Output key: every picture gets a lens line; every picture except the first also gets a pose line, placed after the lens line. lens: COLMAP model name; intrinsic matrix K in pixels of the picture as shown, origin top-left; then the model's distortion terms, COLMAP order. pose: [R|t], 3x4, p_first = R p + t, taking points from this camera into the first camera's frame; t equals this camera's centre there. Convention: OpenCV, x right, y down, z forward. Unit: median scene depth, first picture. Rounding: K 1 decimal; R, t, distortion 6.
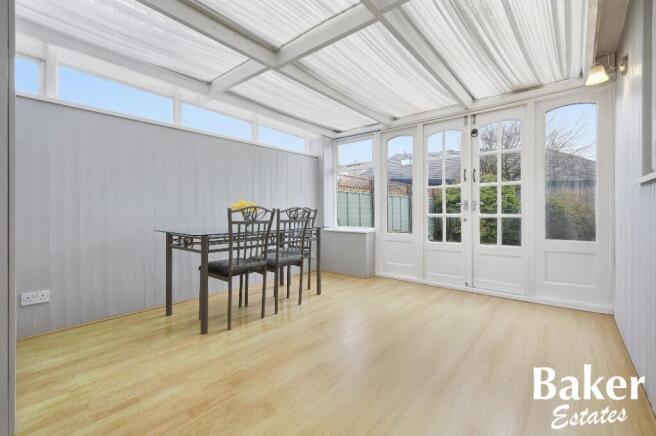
lens RADIAL K [[287.5, 0, 332.3], [0, 287.5, 214.8], [0, 0, 1]] dist [-0.001569, -0.000175]
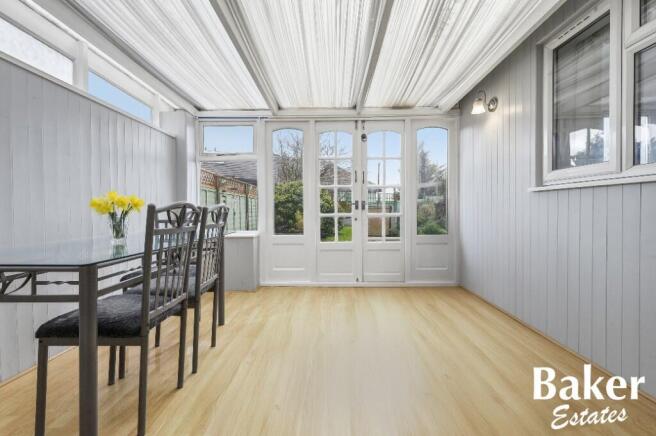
lens RADIAL K [[287.5, 0, 326.6], [0, 287.5, 215.5], [0, 0, 1]] dist [-0.001569, -0.000175]
pose [[0.775501, -0.013042, 0.631211, -0.279867], [0.011727, 0.999912, 0.006252, -0.002972], [-0.631237, 0.002554, 0.775586, 0.245838]]
